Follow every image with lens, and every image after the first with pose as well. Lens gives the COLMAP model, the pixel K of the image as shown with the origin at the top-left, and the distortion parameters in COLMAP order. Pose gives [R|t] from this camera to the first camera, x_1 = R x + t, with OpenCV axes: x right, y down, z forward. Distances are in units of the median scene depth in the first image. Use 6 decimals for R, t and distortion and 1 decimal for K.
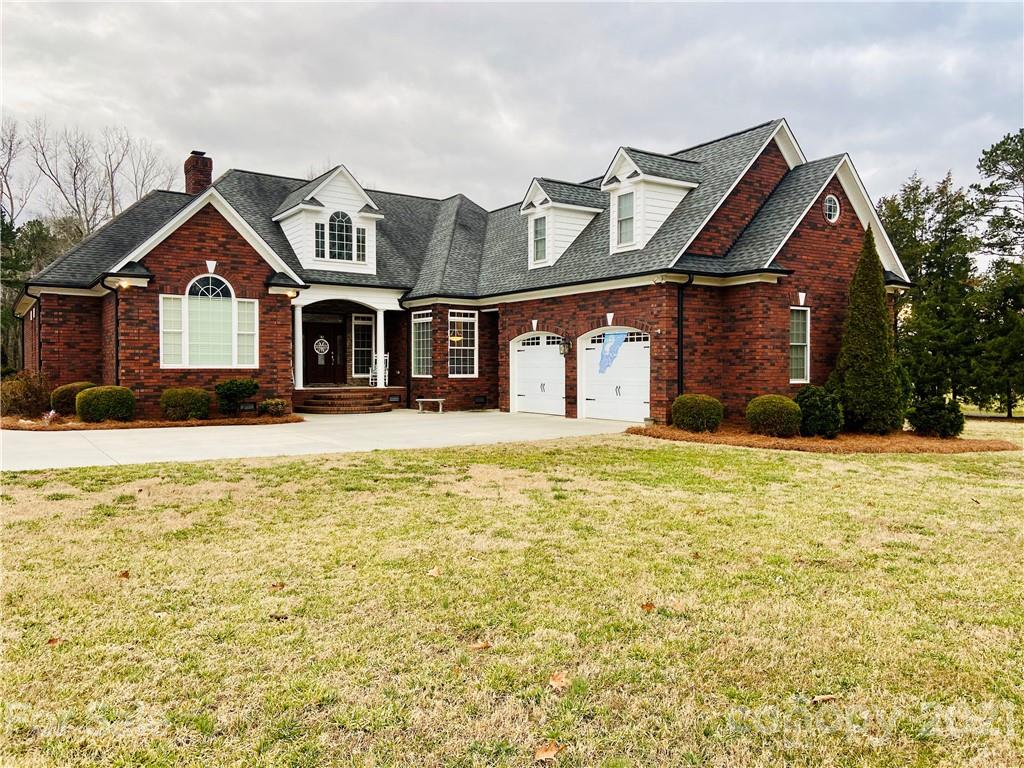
lens RADIAL K [[757.7, 0, 512.0], [0, 757.7, 384.0], [0, 0, 1]] dist [0.004904, 0.004994]
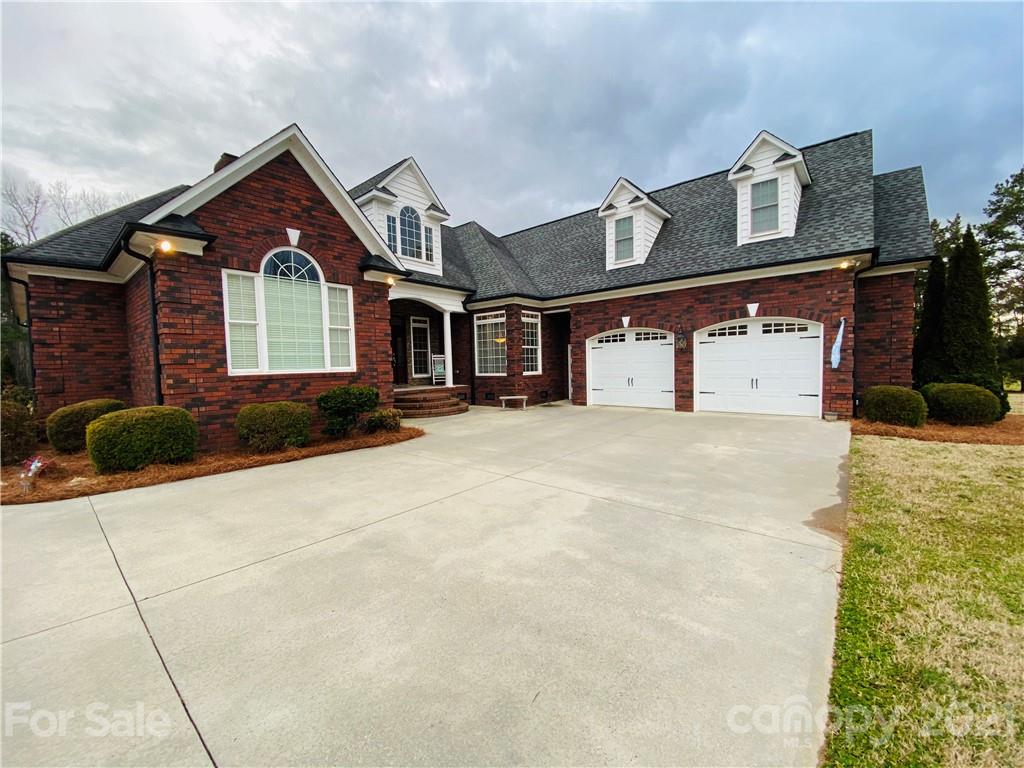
lens RADIAL K [[419.1, 0, 513.0], [0, 419.1, 390.9], [0, 0, 1]] dist [0.001929, -0.013946]
pose [[0.966696, -0.040624, 0.252681, -0.276349], [0.031071, 0.998648, 0.041687, -0.012883], [-0.254033, -0.032447, 0.966651, 0.502005]]
